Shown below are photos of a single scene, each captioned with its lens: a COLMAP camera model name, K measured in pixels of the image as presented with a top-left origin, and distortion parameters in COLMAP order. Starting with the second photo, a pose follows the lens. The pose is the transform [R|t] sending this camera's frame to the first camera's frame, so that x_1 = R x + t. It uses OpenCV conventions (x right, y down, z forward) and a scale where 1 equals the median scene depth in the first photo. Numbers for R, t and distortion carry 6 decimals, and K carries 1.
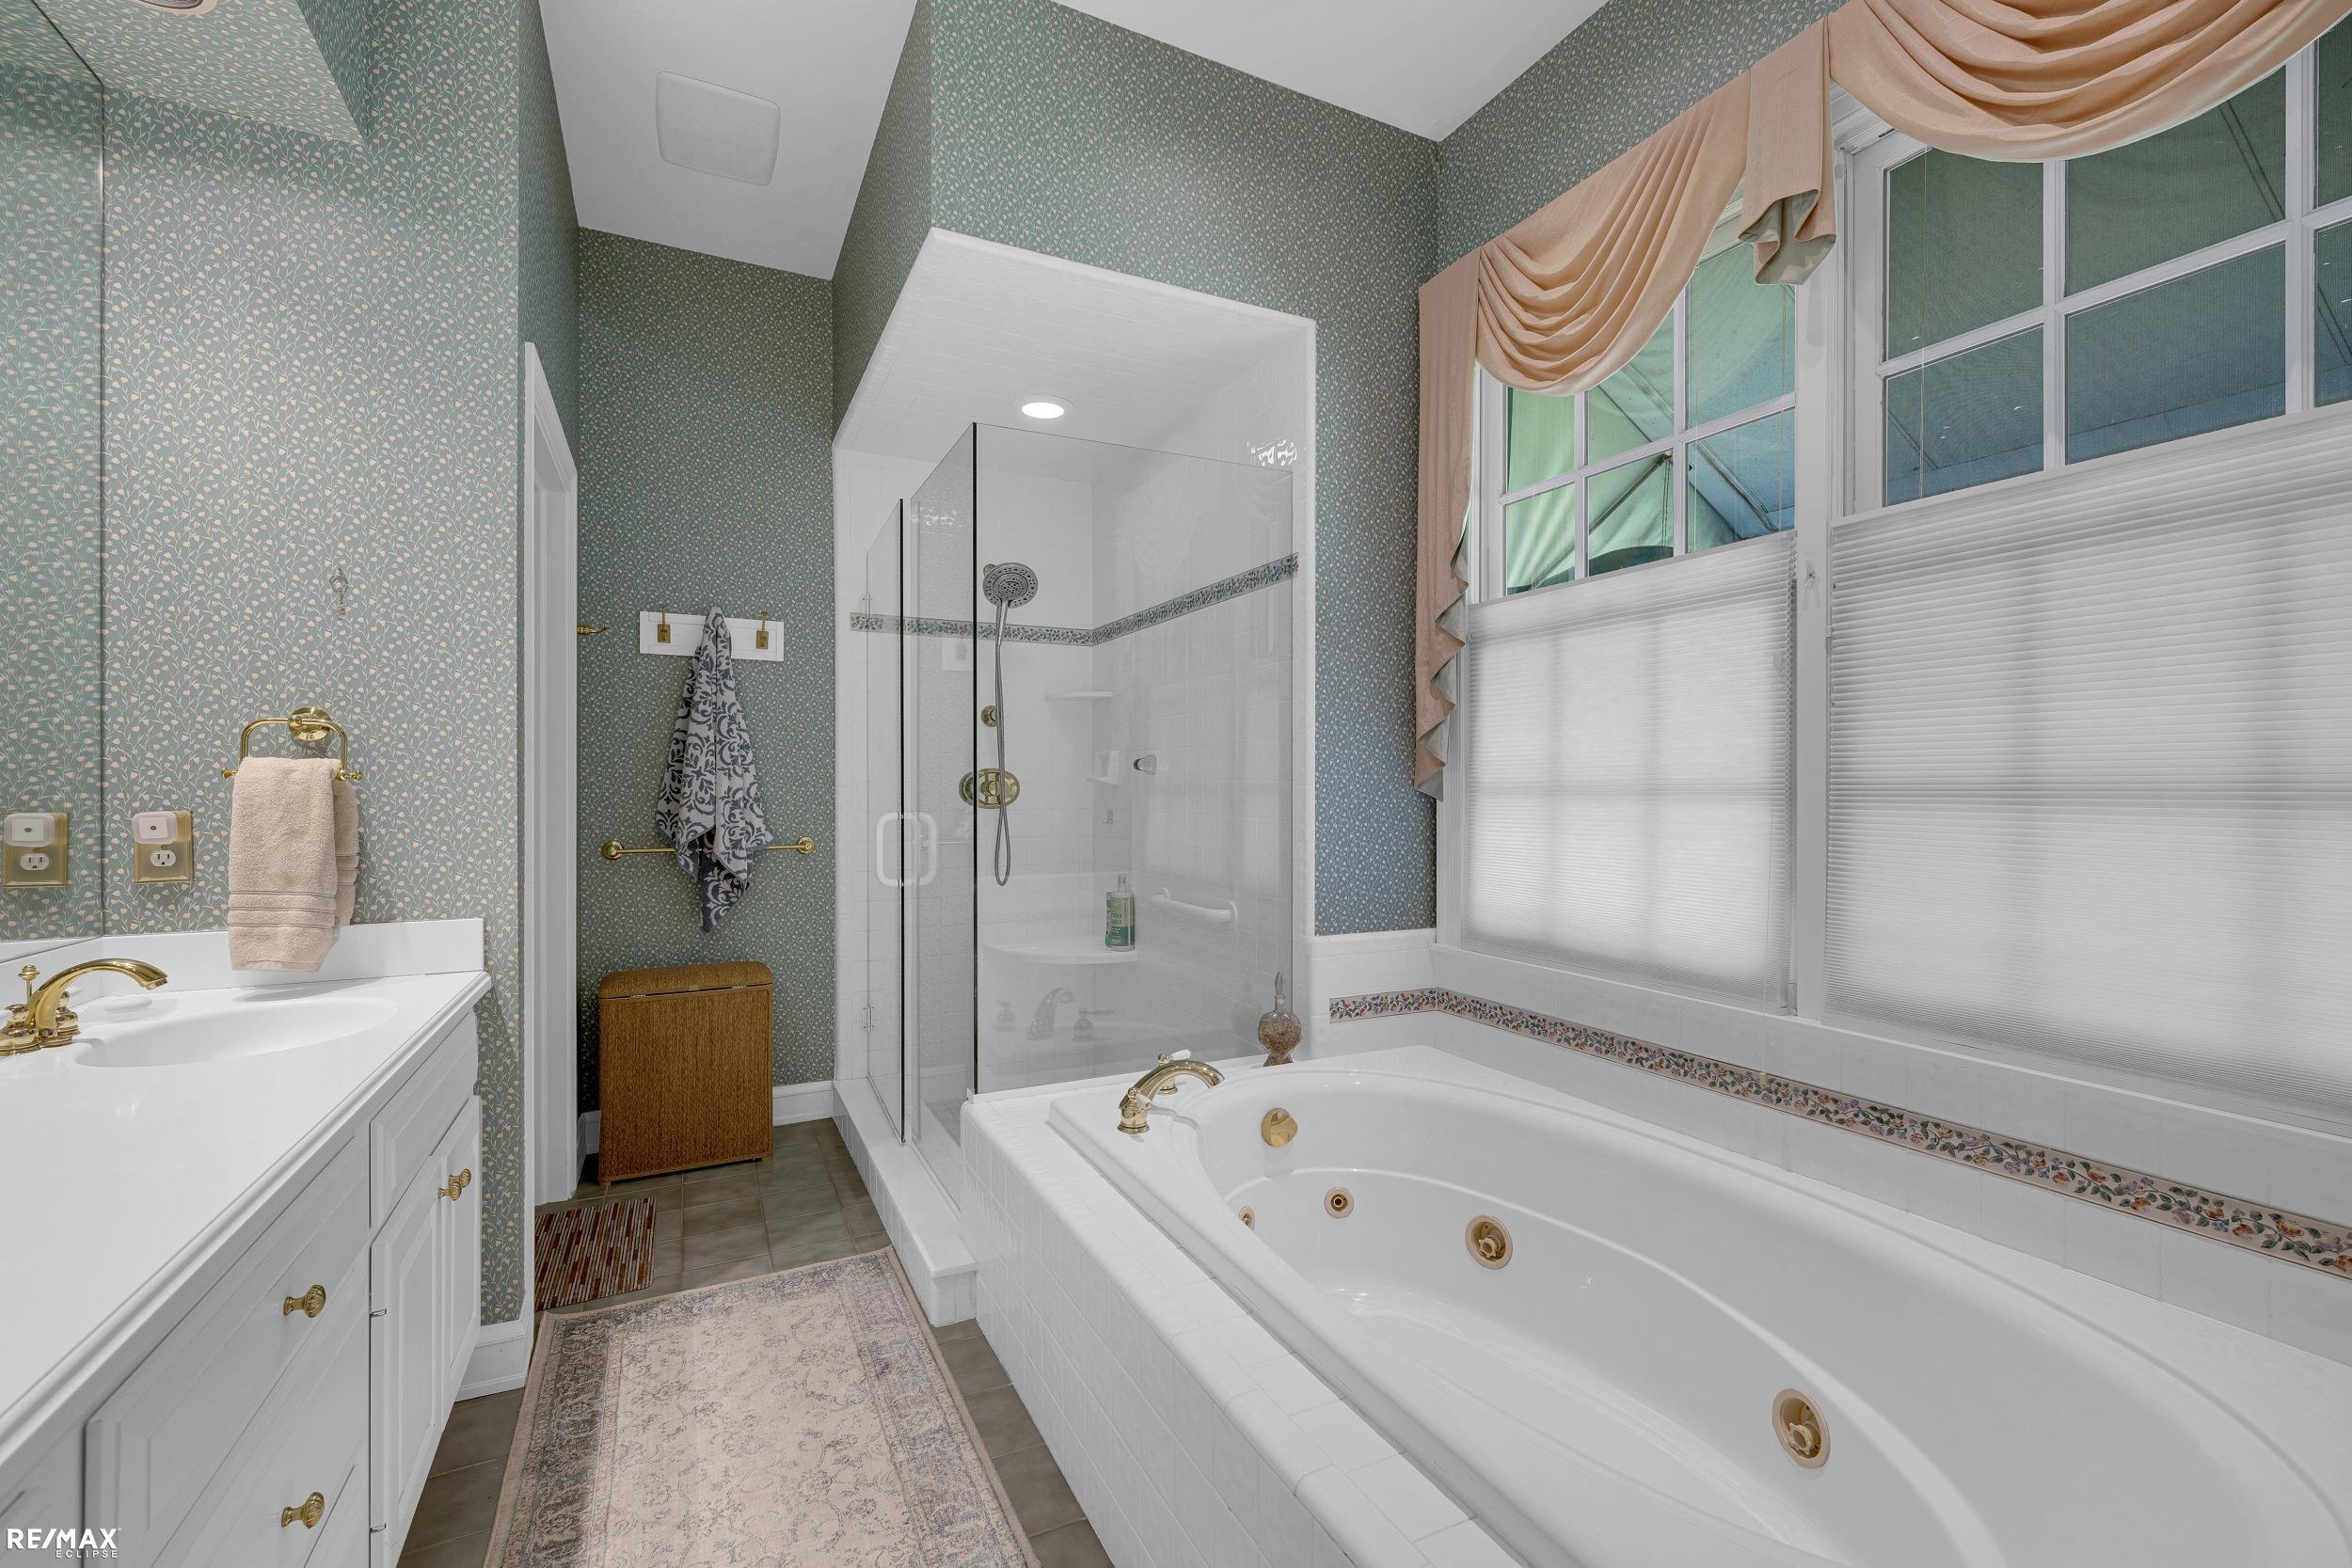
lens RADIAL K [[999.9, 0, 1172.0], [0, 999.9, 784.4], [0, 0, 1]] dist [0.002882, 0.000352]
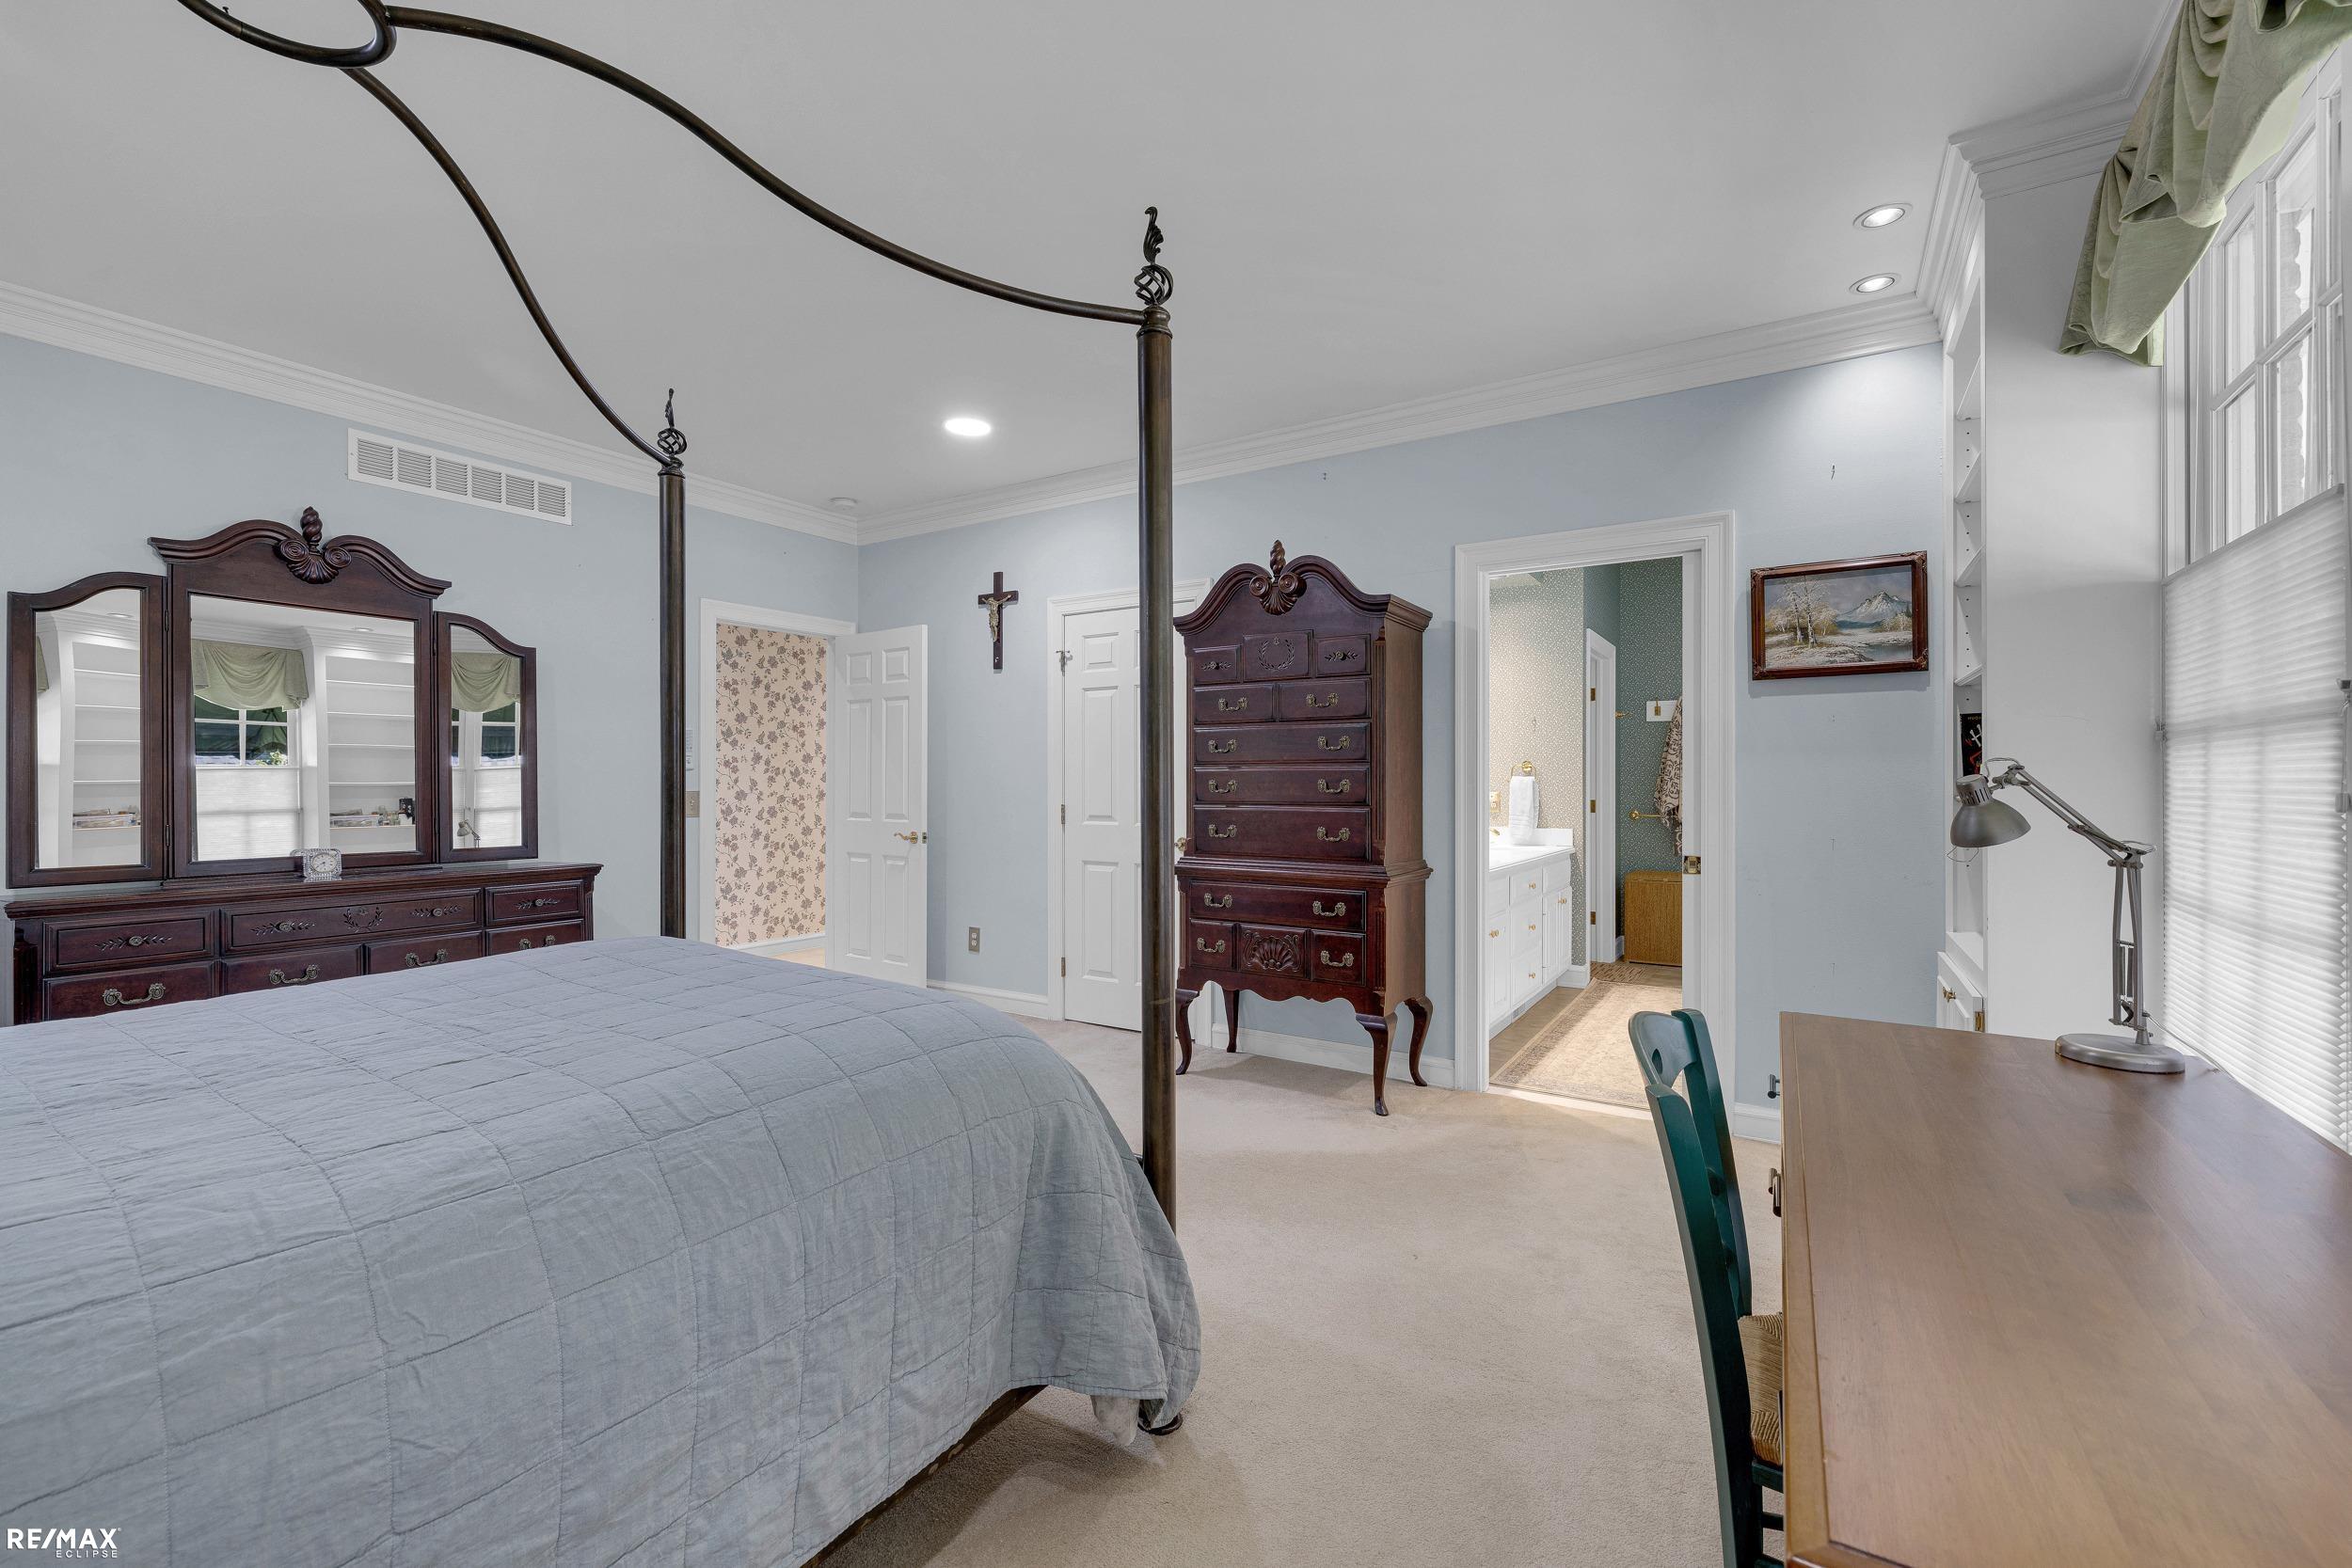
lens RADIAL K [[997.1, 0, 1135.2], [0, 997.1, 786.5], [0, 0, 1]] dist [0.001665, 0.000092]
pose [[0.503539, 0.000929, -0.863972, 1.108884], [-0.001205, 0.999999, 0.000373, 0.007621], [0.863971, 0.000853, 0.503540, -1.472105]]
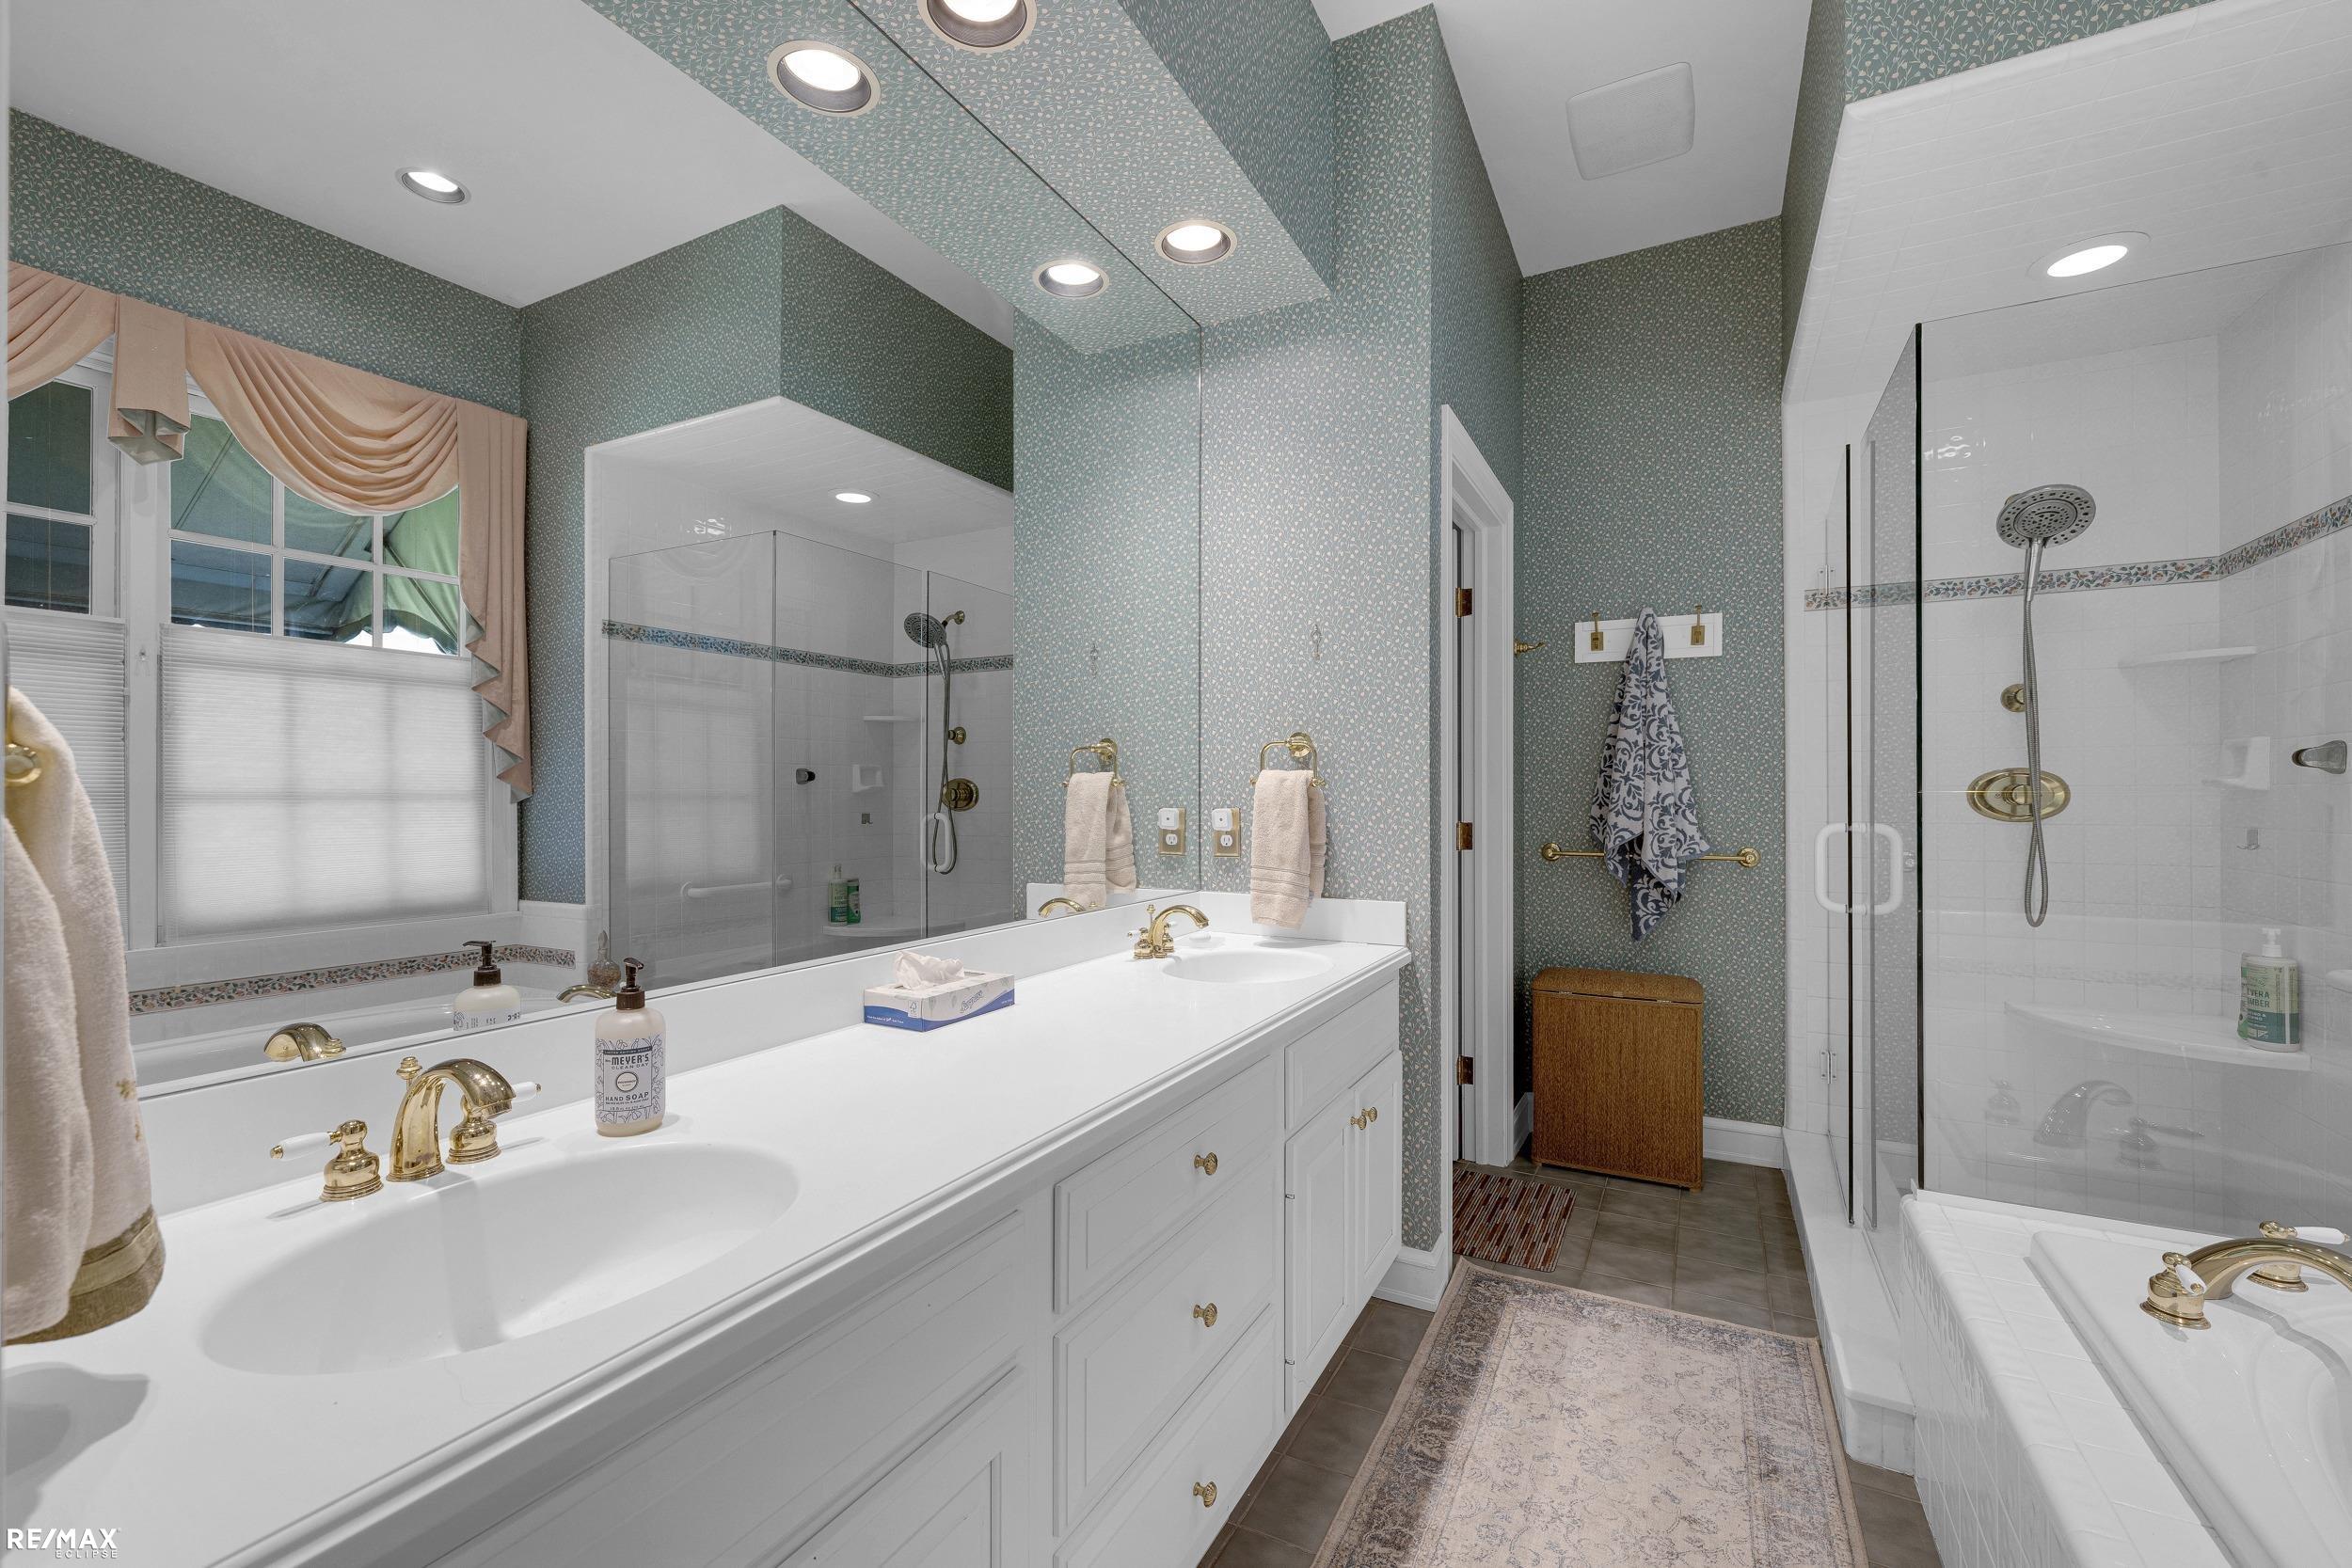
lens RADIAL K [[997.1, 0, 1135.2], [0, 997.1, 786.5], [0, 0, 1]] dist [0.001665, 0.000092]
pose [[0.567867, -0.003136, -0.823114, 0.092441], [0.000585, 0.999994, -0.003406, 0.000007], [0.823120, 0.001453, 0.567865, 0.057221]]
